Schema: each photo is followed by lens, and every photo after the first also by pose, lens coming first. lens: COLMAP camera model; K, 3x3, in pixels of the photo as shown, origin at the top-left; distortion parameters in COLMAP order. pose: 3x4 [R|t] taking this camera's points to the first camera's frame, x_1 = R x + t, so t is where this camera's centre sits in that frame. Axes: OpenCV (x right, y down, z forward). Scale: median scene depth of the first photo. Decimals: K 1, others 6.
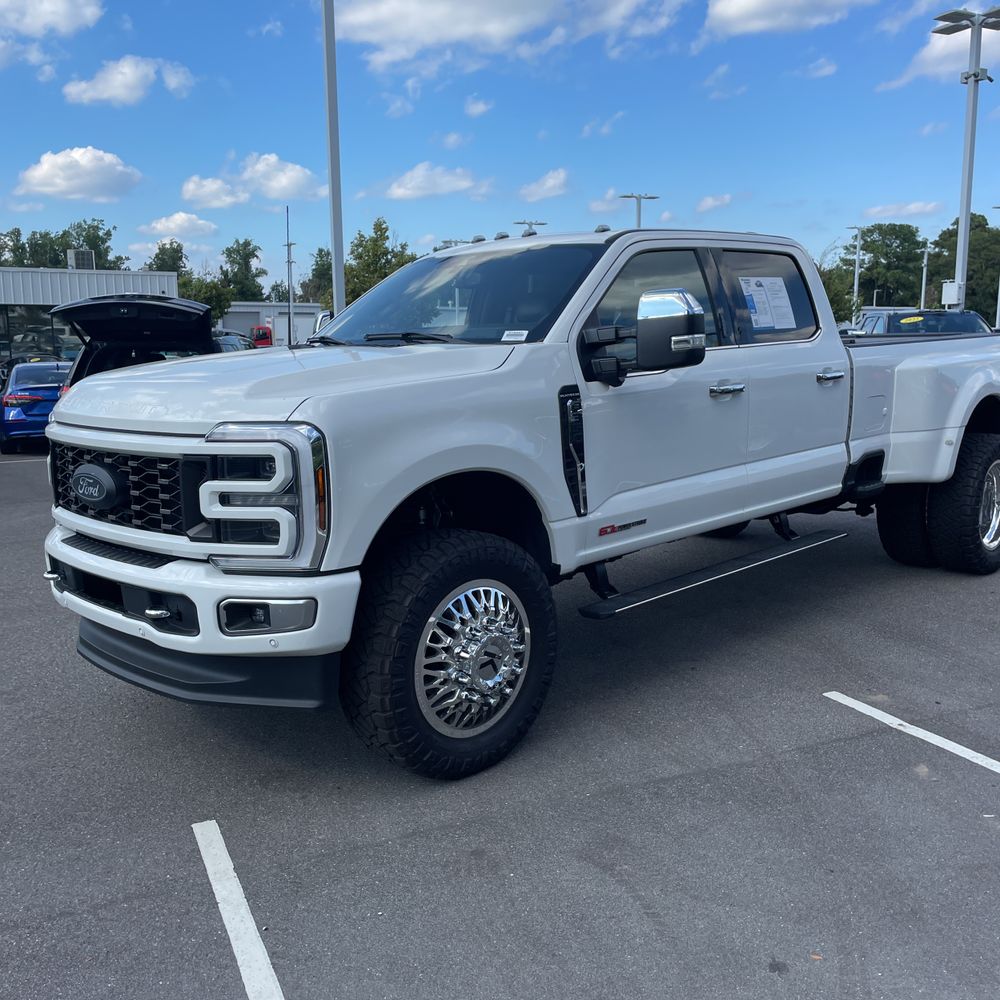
lens RADIAL K [[989.2, 0, 501.9], [0, 989.2, 493.5], [0, 0, 1]] dist [0.084211, -0.113186]
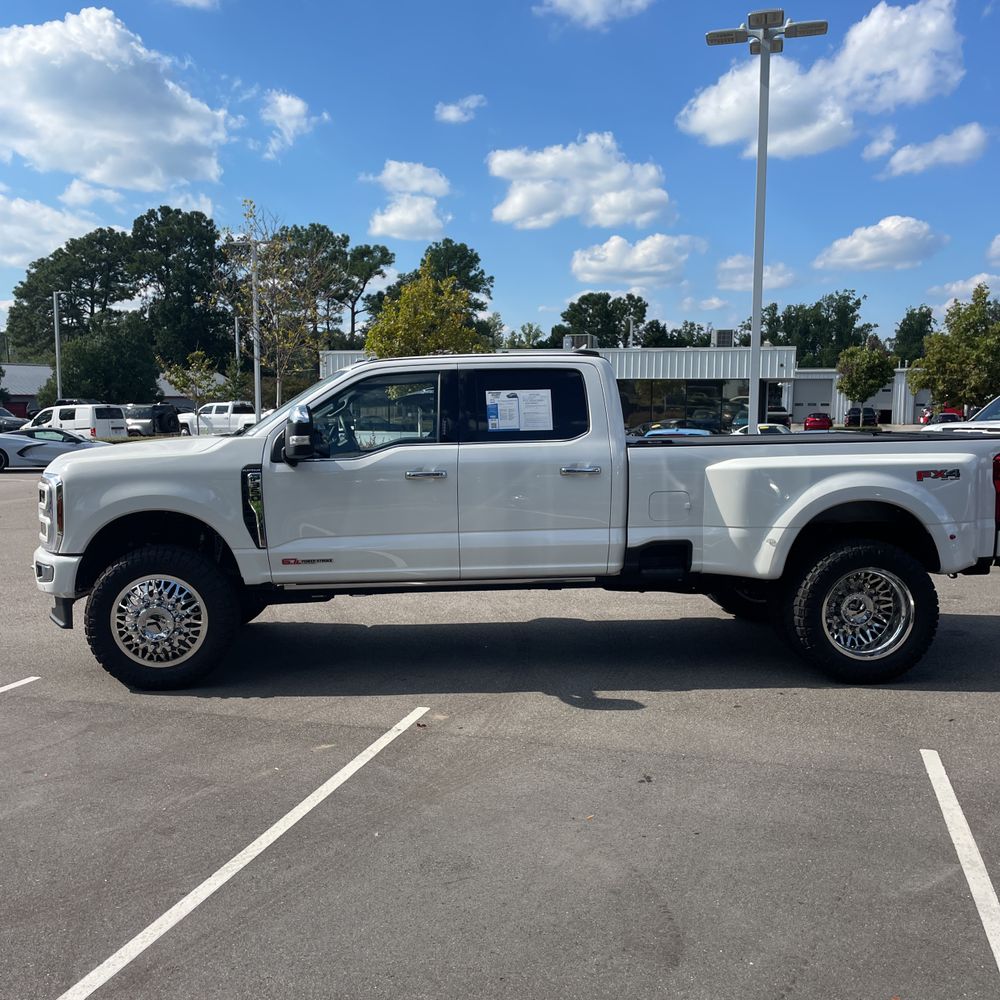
lens RADIAL K [[989.2, 0, 501.9], [0, 989.2, 493.5], [0, 0, 1]] dist [0.084211, -0.113186]
pose [[0.764254, 0.069479, -0.641161, 1.479692], [-0.110638, 0.993566, -0.024211, -0.073658], [0.635354, 0.089441, 0.767024, 0.041979]]
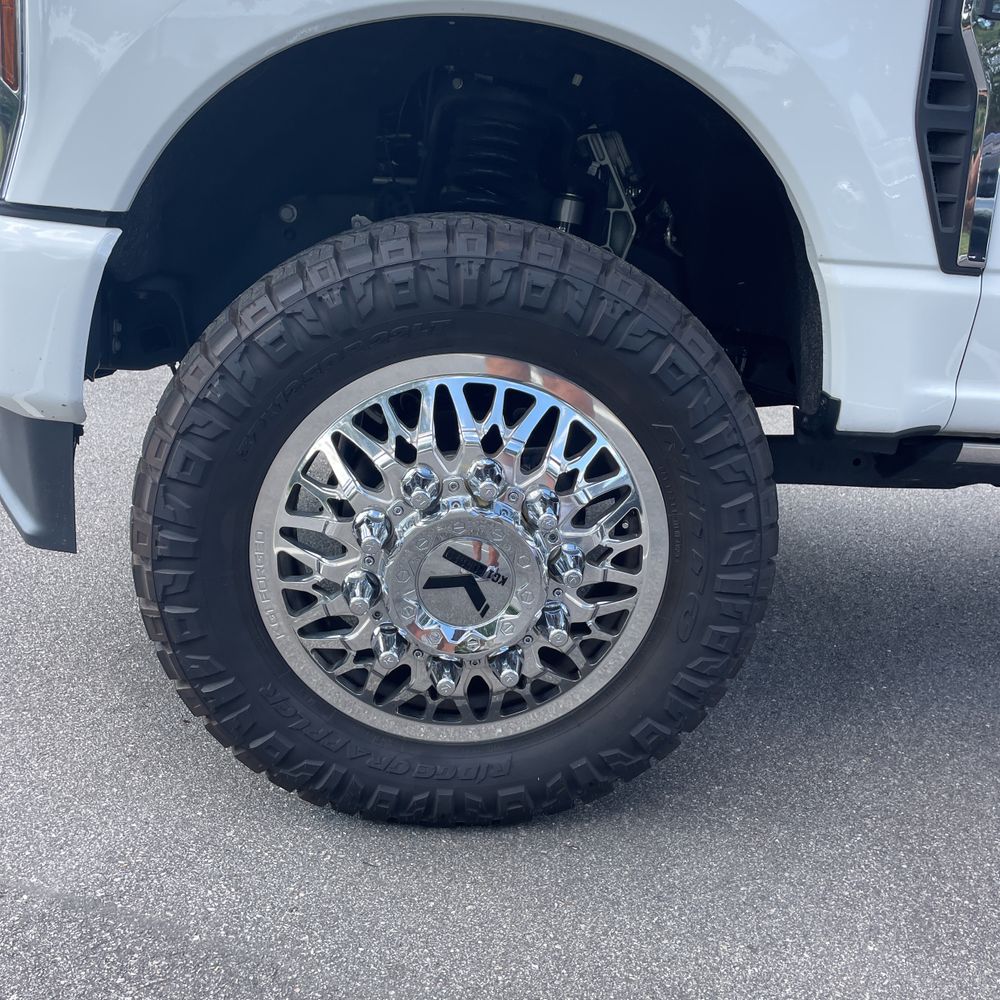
lens RADIAL K [[975.9, 0, 486.3], [0, 975.9, 514.4], [0, 0, 1]] dist [0.157322, -0.261695]
pose [[0.756036, 0.292119, -0.585727, 0.194525], [-0.200504, 0.955223, 0.217594, 0.063344], [0.623063, -0.047069, 0.780754, 0.700350]]
